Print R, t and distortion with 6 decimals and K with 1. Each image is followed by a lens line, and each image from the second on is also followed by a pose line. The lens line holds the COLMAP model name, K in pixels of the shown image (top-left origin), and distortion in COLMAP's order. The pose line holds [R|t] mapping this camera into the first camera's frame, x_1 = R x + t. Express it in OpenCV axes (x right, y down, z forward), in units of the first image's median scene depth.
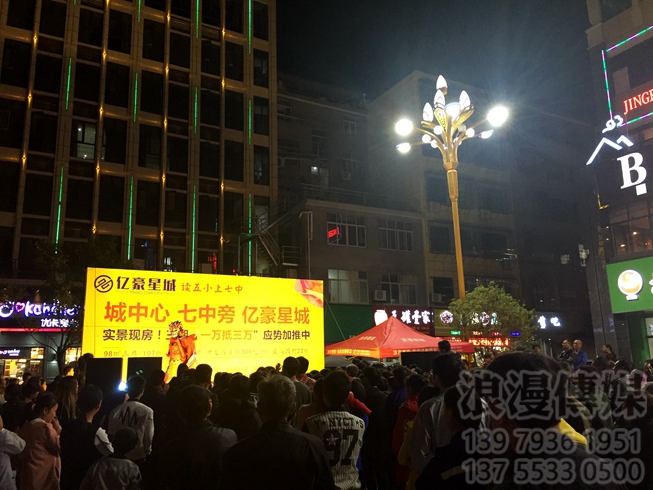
lens RADIAL K [[555.6, 0, 327.0], [0, 555.6, 245.3], [0, 0, 1]] dist [0.083463, -0.123201]
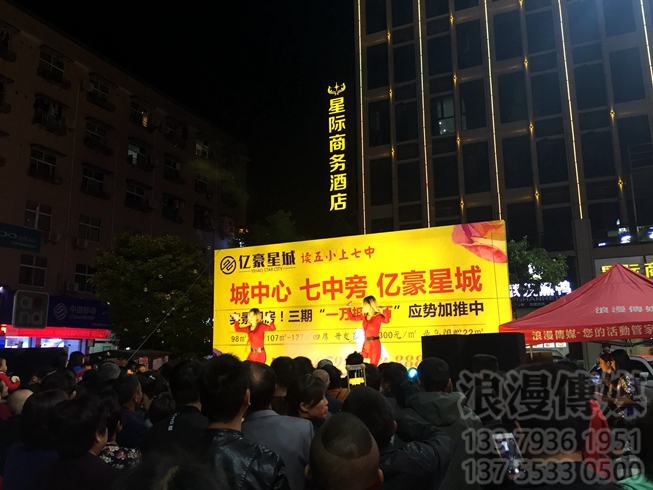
lens RADIAL K [[555.6, 0, 328.9], [0, 555.6, 245.0], [0, 0, 1]] dist [0.083463, -0.123201]
pose [[0.584436, -0.138028, -0.799614, 0.384374], [0.167436, 0.984733, -0.047605, 0.091114], [0.793977, -0.106062, 0.598624, 0.486445]]
